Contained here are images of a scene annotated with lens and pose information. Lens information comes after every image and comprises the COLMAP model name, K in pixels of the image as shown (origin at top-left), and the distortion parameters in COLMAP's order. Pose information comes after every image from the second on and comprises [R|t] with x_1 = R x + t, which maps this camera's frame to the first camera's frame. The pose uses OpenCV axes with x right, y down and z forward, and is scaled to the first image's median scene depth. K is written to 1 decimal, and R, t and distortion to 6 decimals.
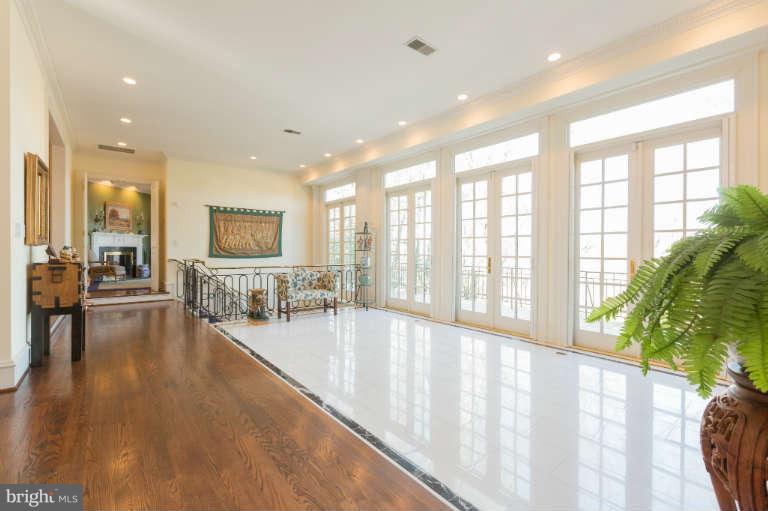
lens RADIAL K [[349.4, 0, 384.0], [0, 349.4, 255.5], [0, 0, 1]] dist [-0.000168, -0.000084]
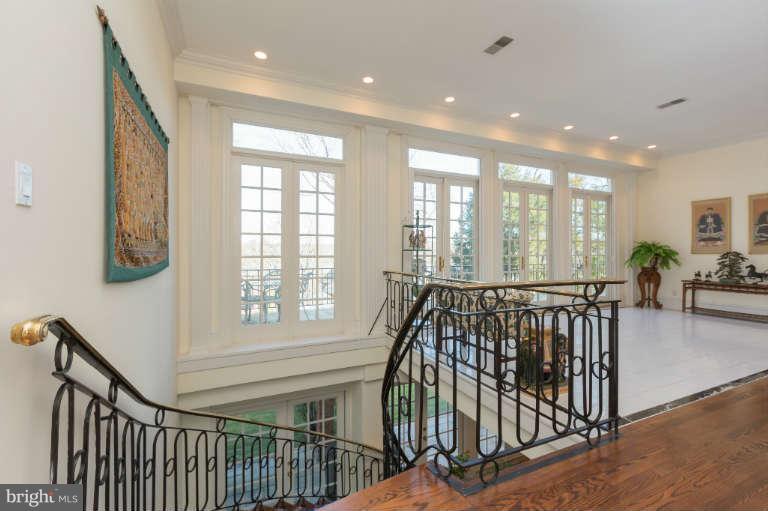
lens RADIAL K [[332.7, 0, 384.0], [0, 332.7, 255.5], [0, 0, 1]] dist [-0.030341, -0.000166]
pose [[0.246800, -0.015334, 0.968945, -0.472290], [0.010370, 0.999859, 0.013182, -0.009150], [-0.969011, 0.006795, 0.246924, 0.593703]]
